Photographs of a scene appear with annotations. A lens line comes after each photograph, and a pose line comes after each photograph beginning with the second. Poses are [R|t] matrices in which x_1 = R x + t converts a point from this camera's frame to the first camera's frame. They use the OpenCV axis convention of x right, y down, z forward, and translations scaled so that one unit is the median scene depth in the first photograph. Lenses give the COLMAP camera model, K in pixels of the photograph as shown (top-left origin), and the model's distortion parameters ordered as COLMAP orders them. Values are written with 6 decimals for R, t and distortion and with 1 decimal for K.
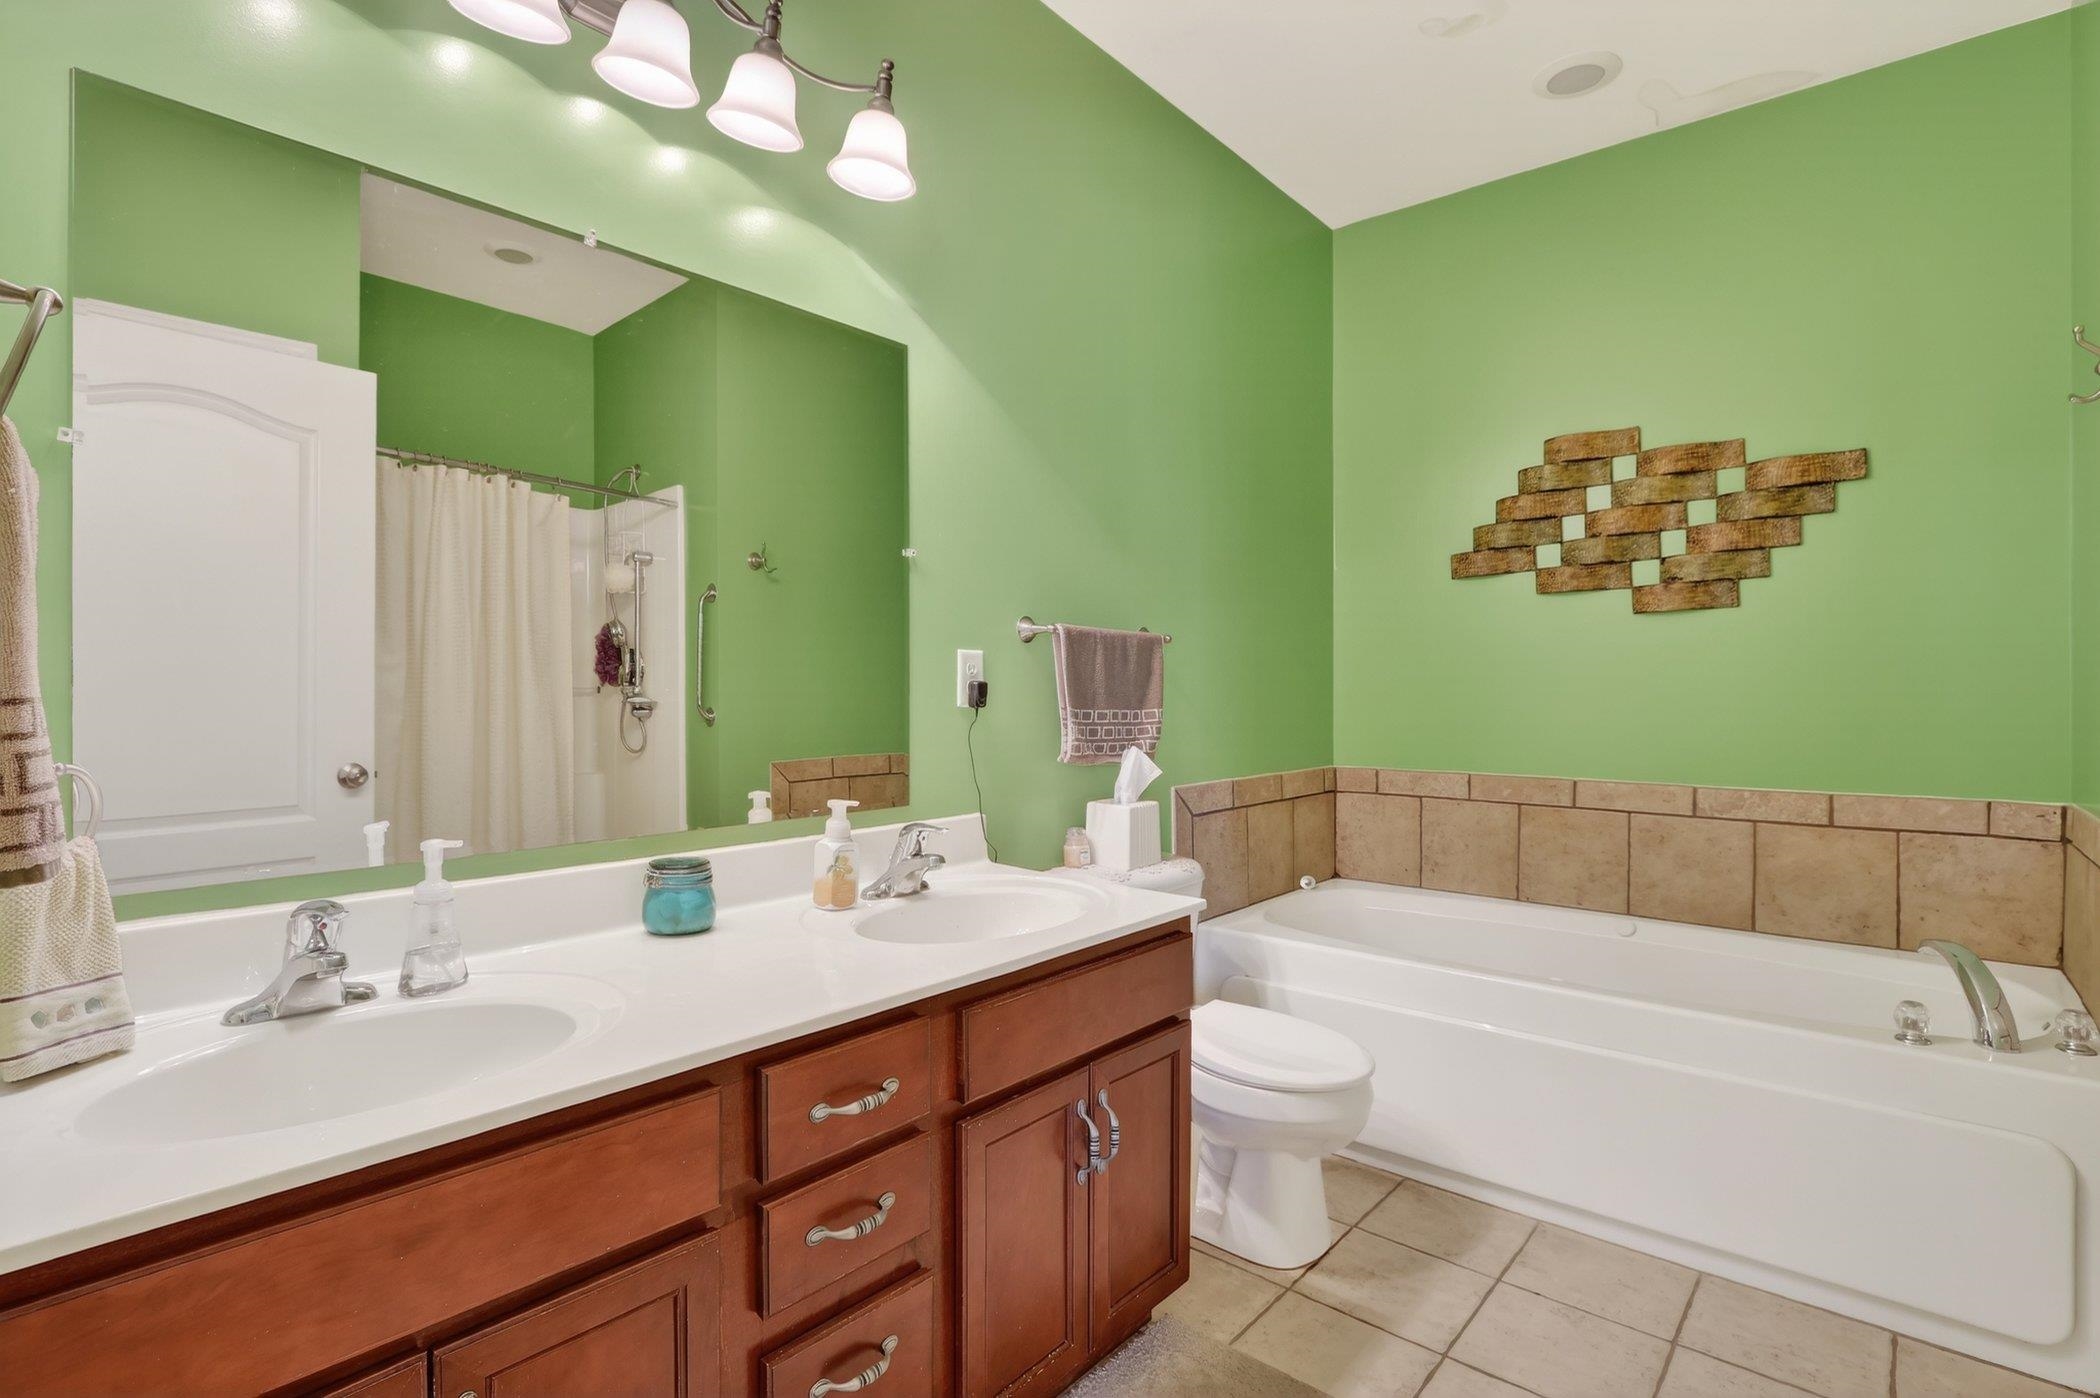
lens RADIAL K [[1021.2, 0, 1042.3], [0, 1021.2, 698.1], [0, 0, 1]] dist [-0.041544, 0.000227]
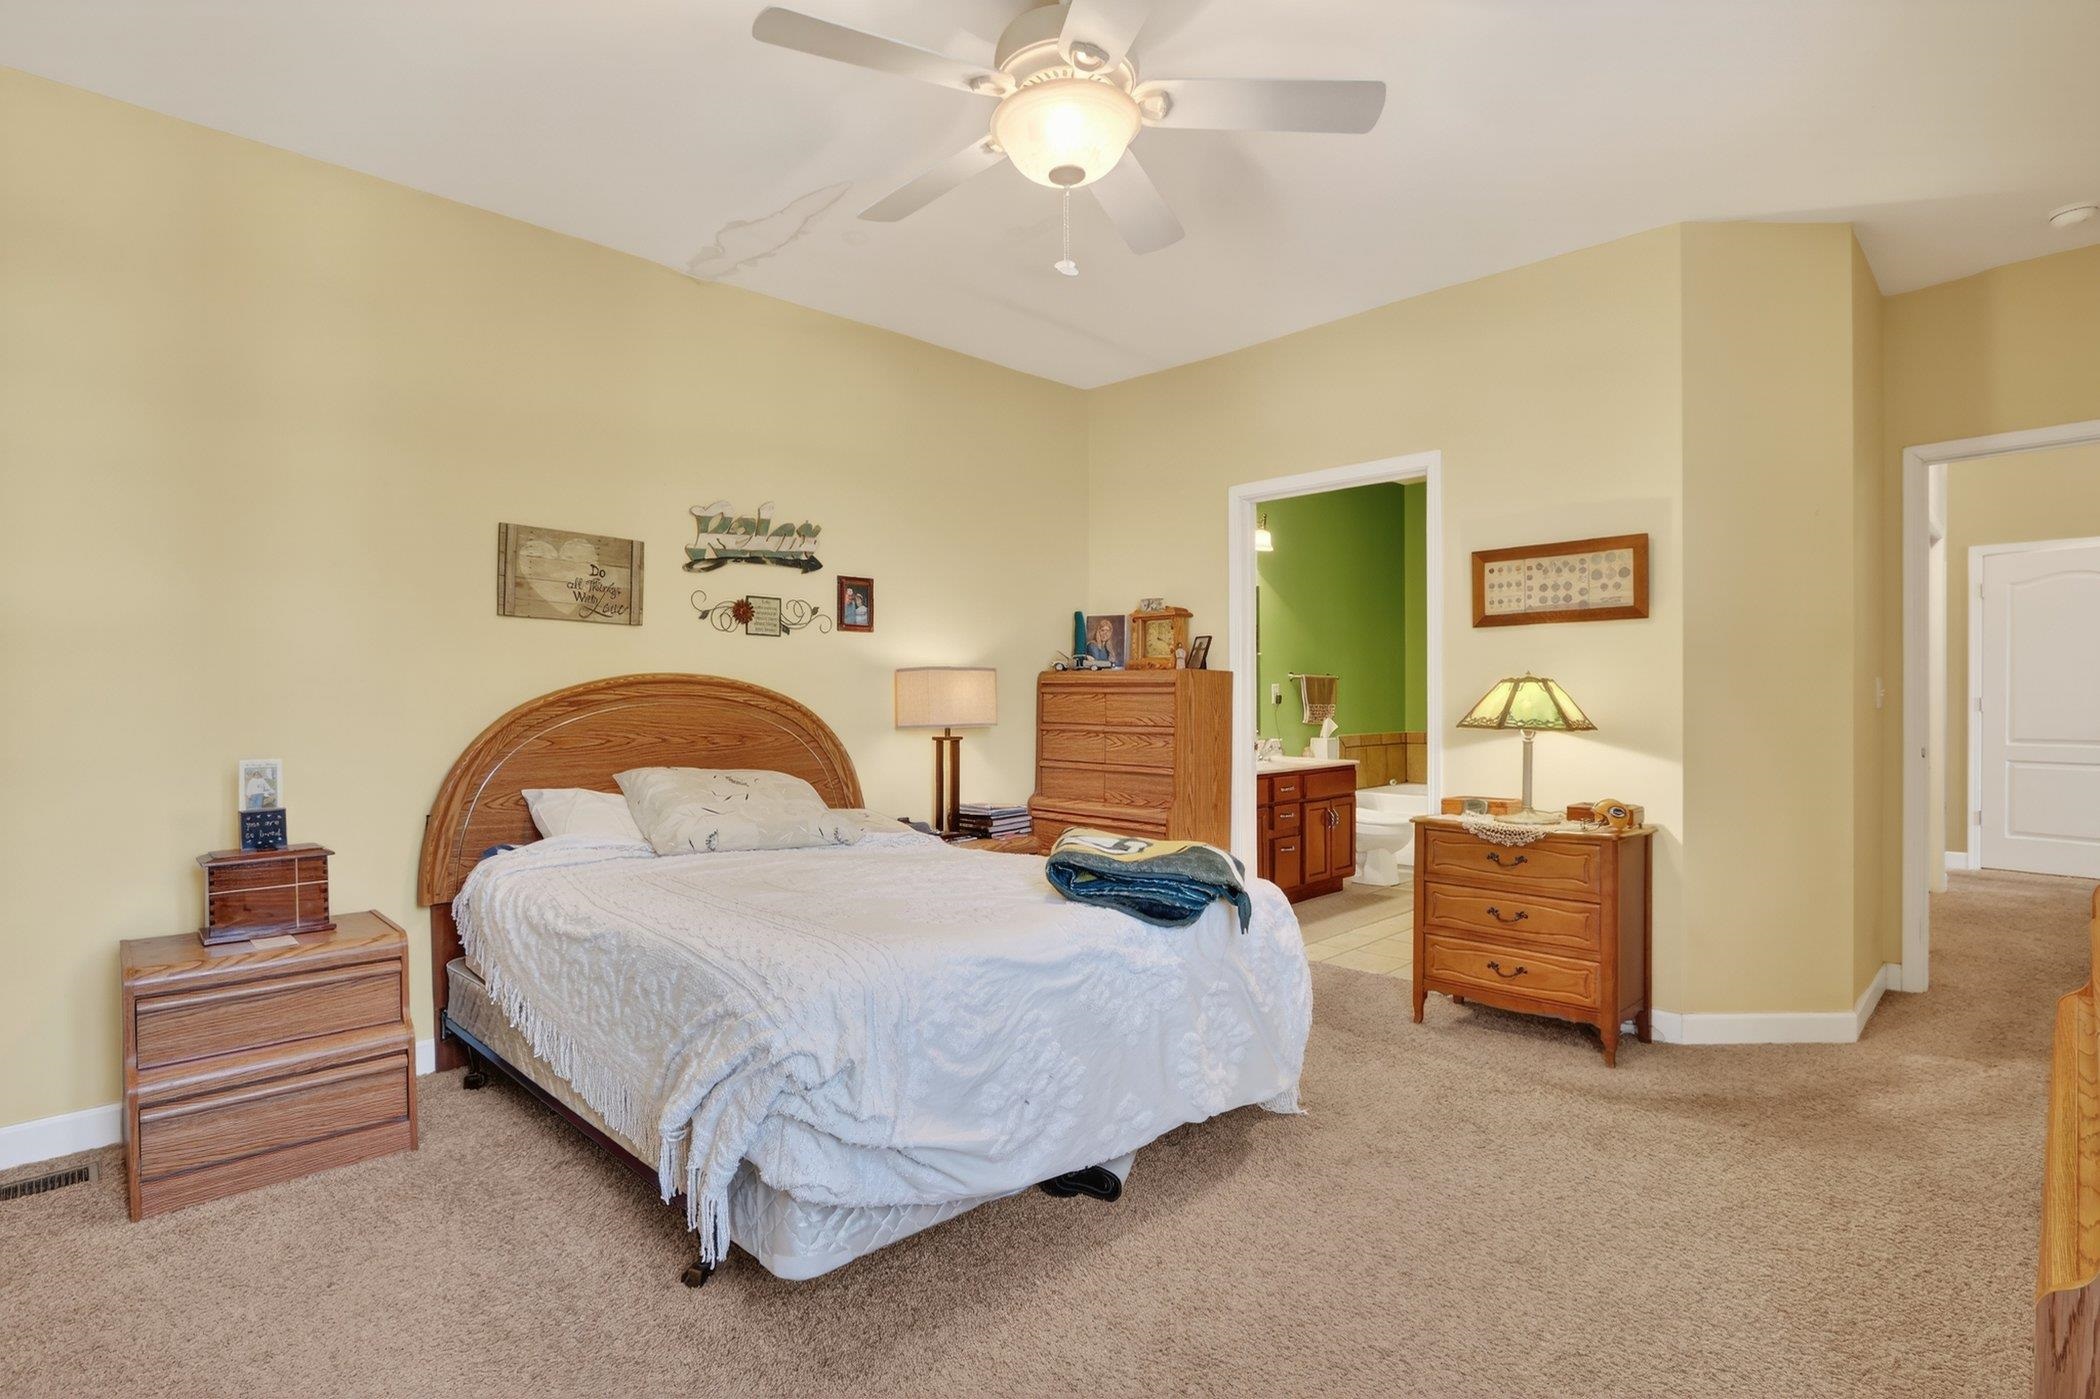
lens RADIAL K [[1021.2, 0, 1060.4], [0, 1021.2, 706.2], [0, 0, 1]] dist [-0.041544, 0.000227]
pose [[0.997497, -0.009023, -0.070132, -0.463835], [0.008793, 0.999955, -0.003582, 0.020031], [0.070162, 0.002956, 0.997531, -1.912163]]
